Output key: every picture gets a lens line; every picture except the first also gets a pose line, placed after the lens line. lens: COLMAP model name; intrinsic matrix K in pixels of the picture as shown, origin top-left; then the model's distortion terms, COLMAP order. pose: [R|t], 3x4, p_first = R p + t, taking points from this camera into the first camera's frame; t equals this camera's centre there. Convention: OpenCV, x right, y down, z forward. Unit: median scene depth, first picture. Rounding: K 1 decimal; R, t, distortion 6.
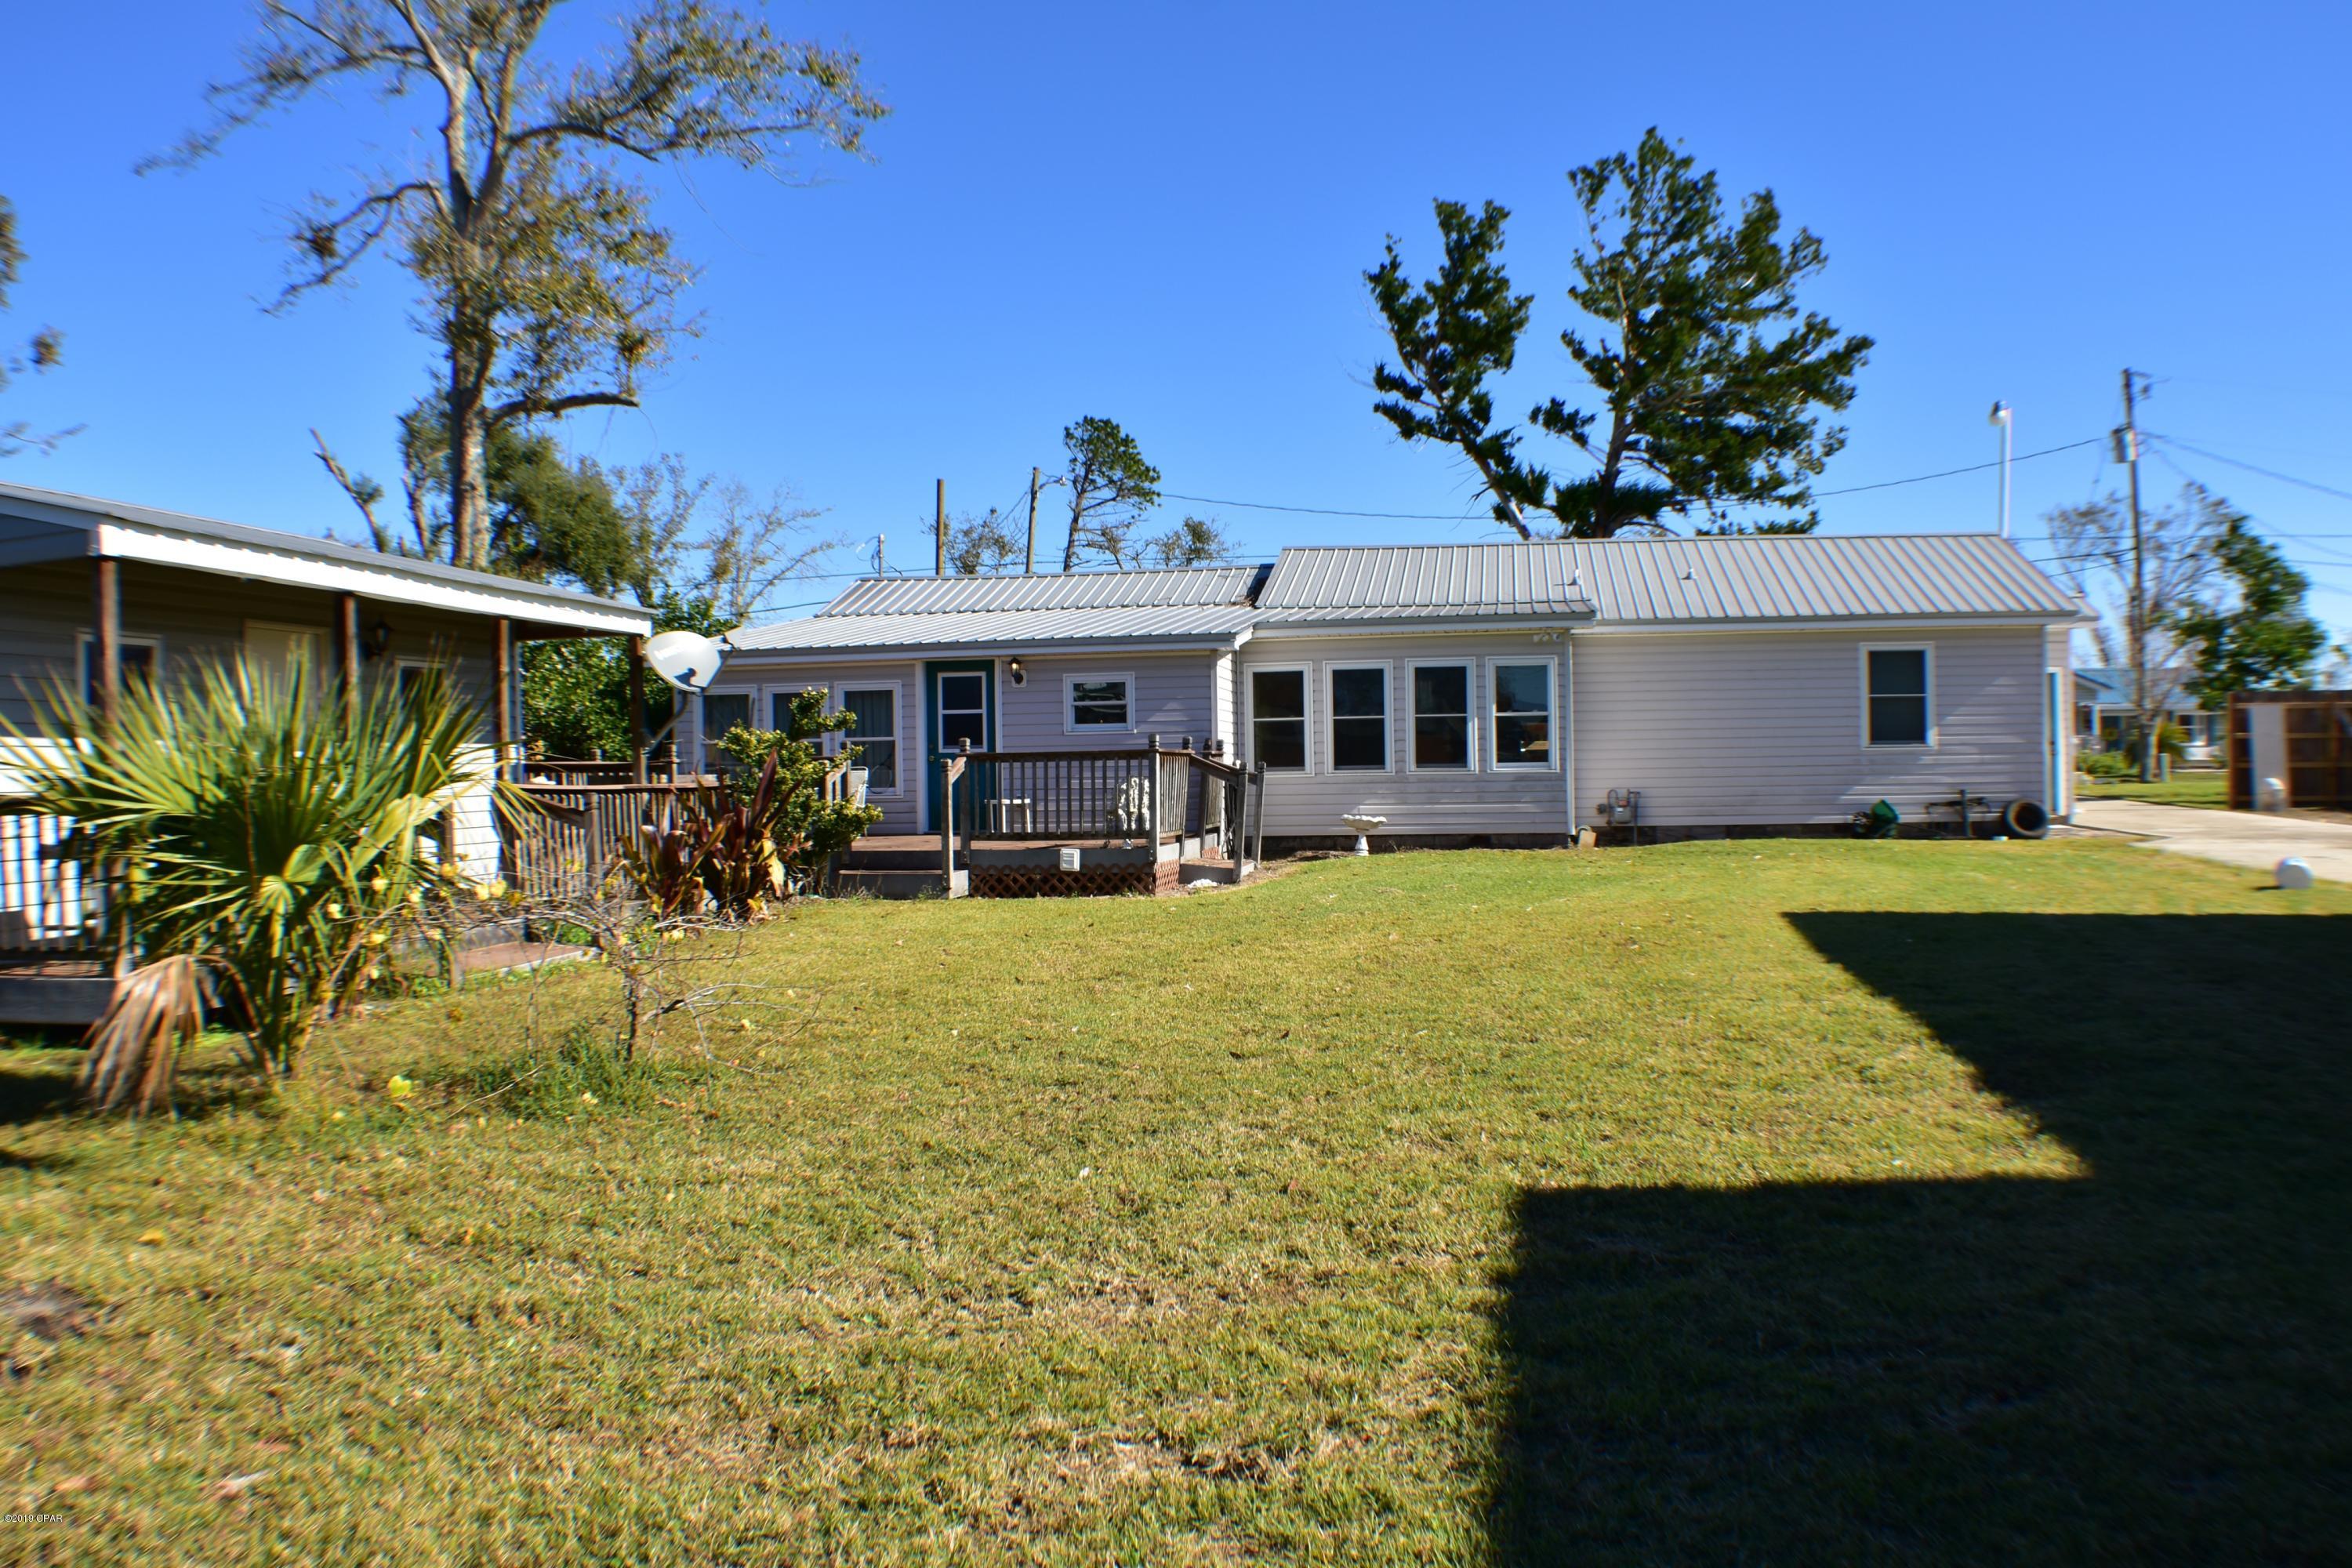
lens RADIAL K [[1778.1, 0, 1181.2], [0, 1778.1, 764.4], [0, 0, 1]] dist [-0.166073, 0.025770]
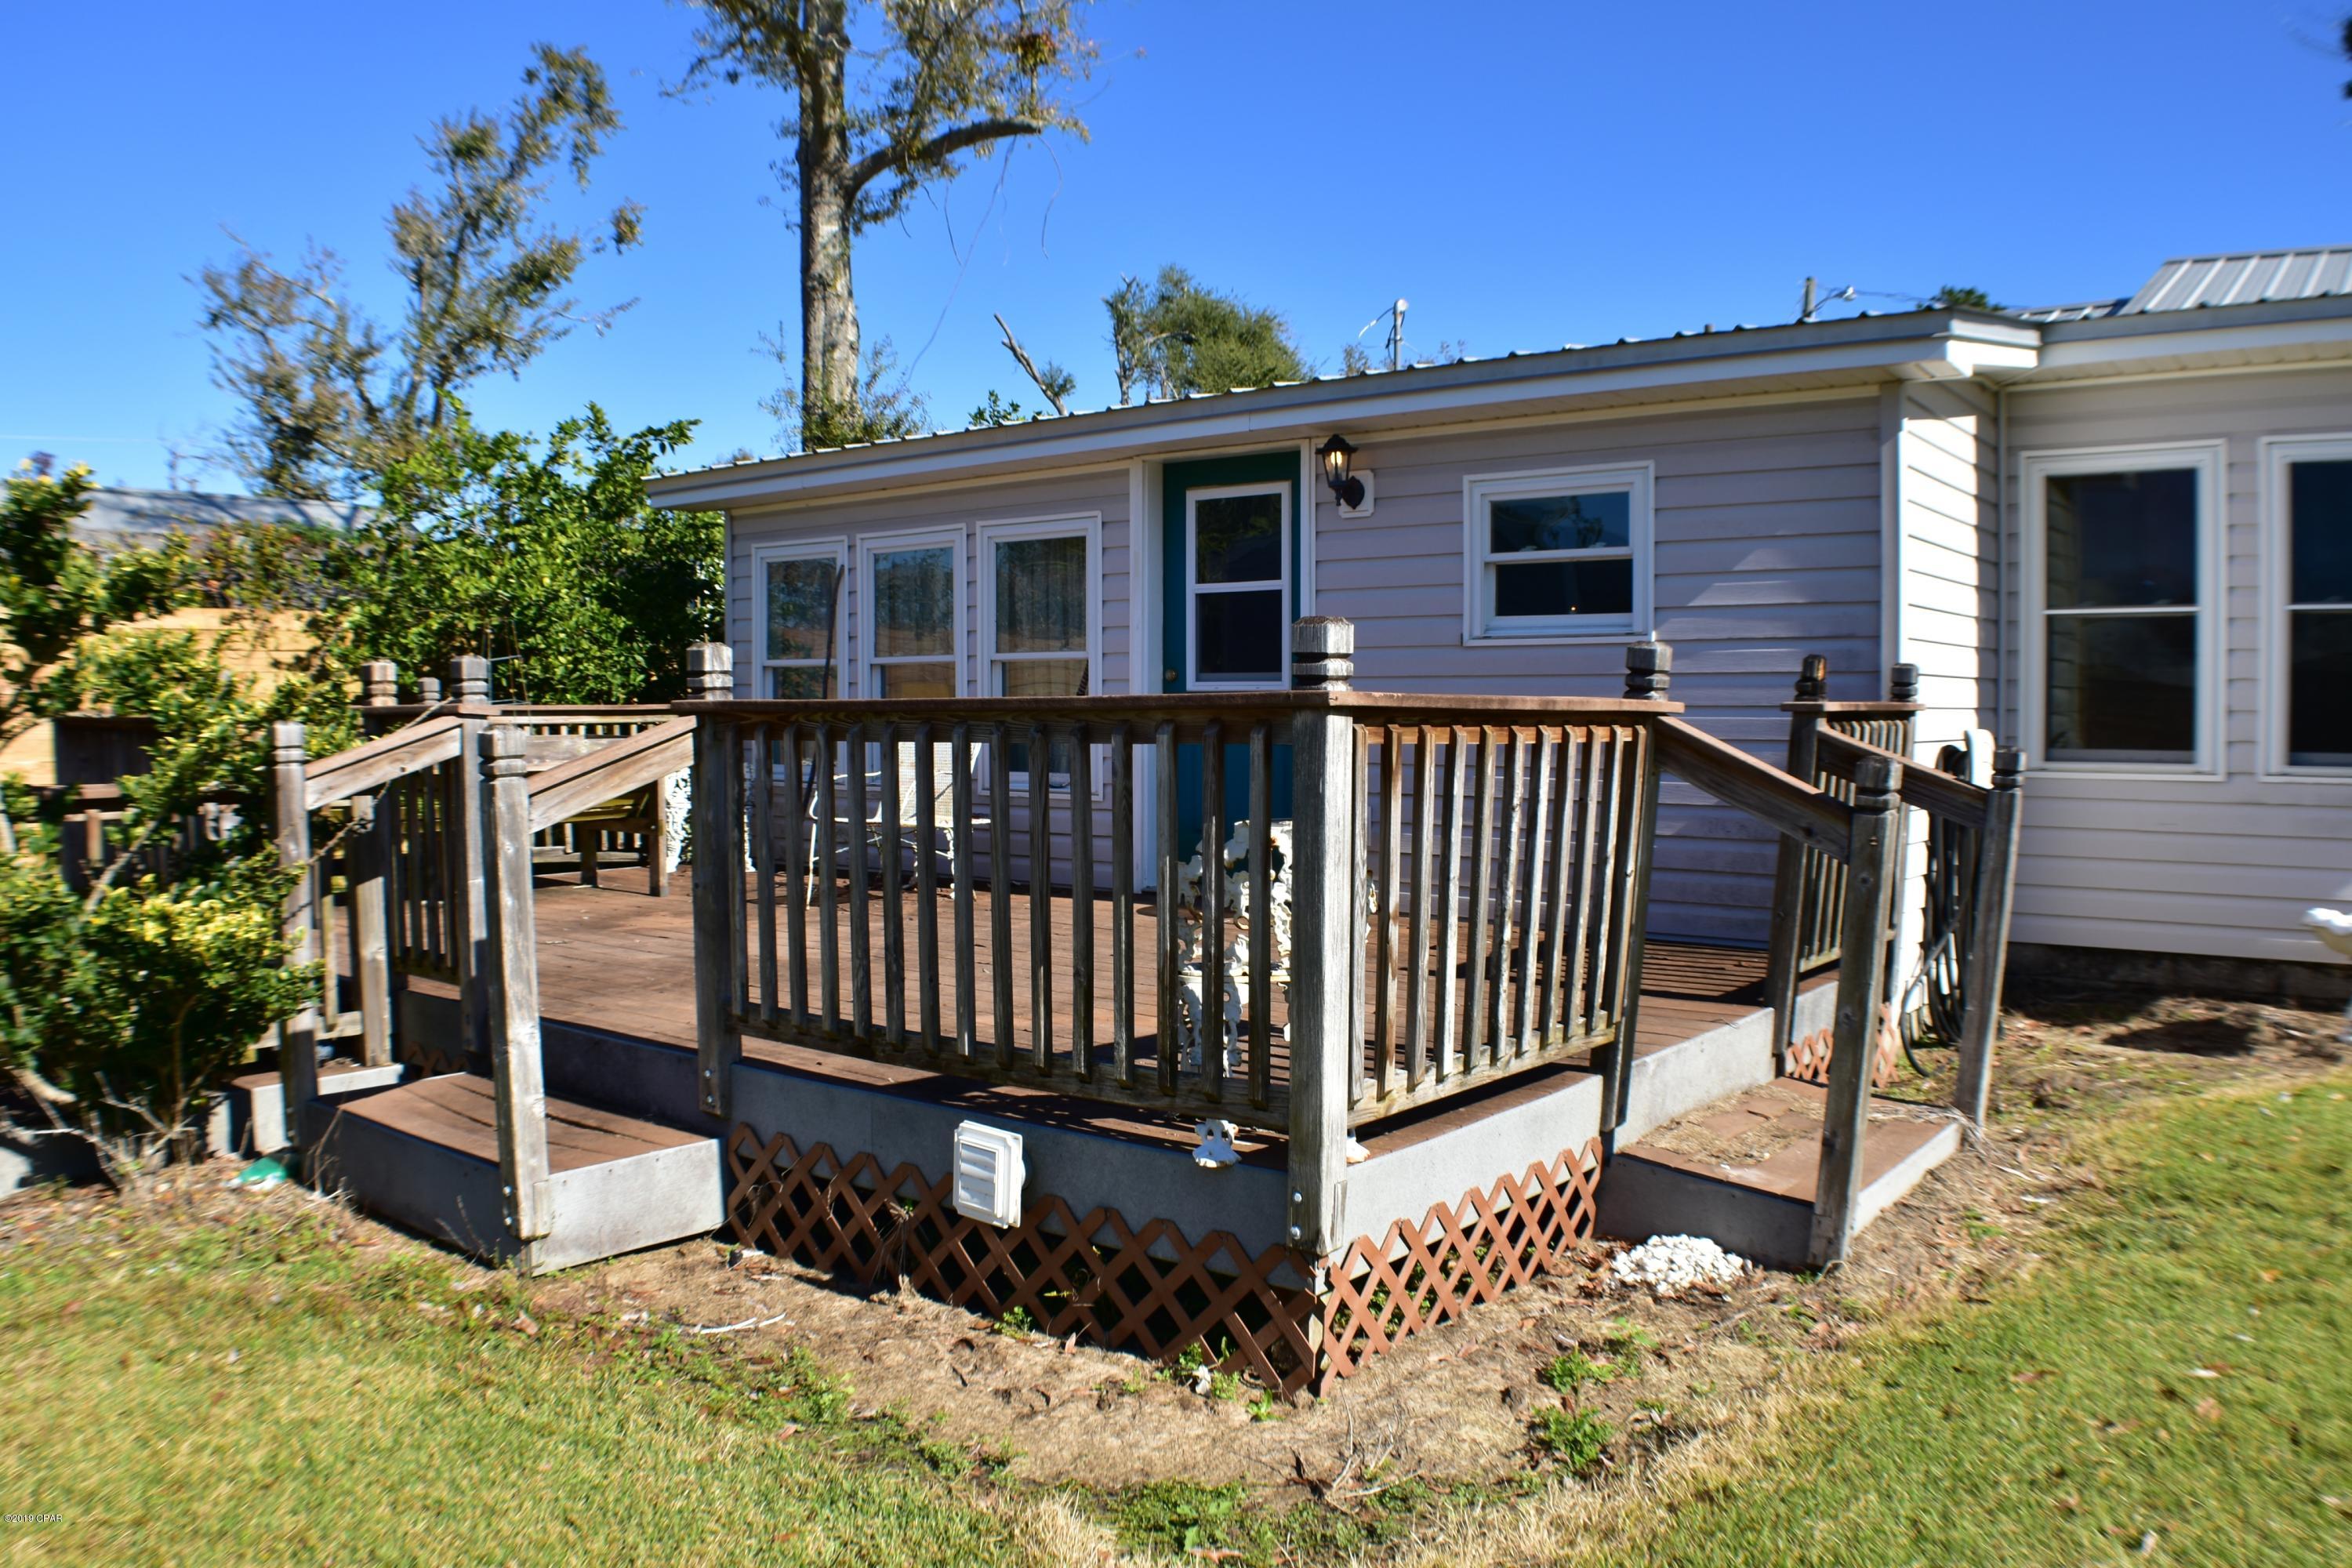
lens RADIAL K [[1778.1, 0, 1177.2], [0, 1778.1, 788.7], [0, 0, 1]] dist [-0.166073, 0.025770]
pose [[0.881006, 0.039465, -0.471456, 0.049893], [-0.014265, 0.998278, 0.056907, -0.007221], [0.472890, -0.043410, 0.880052, 0.632838]]
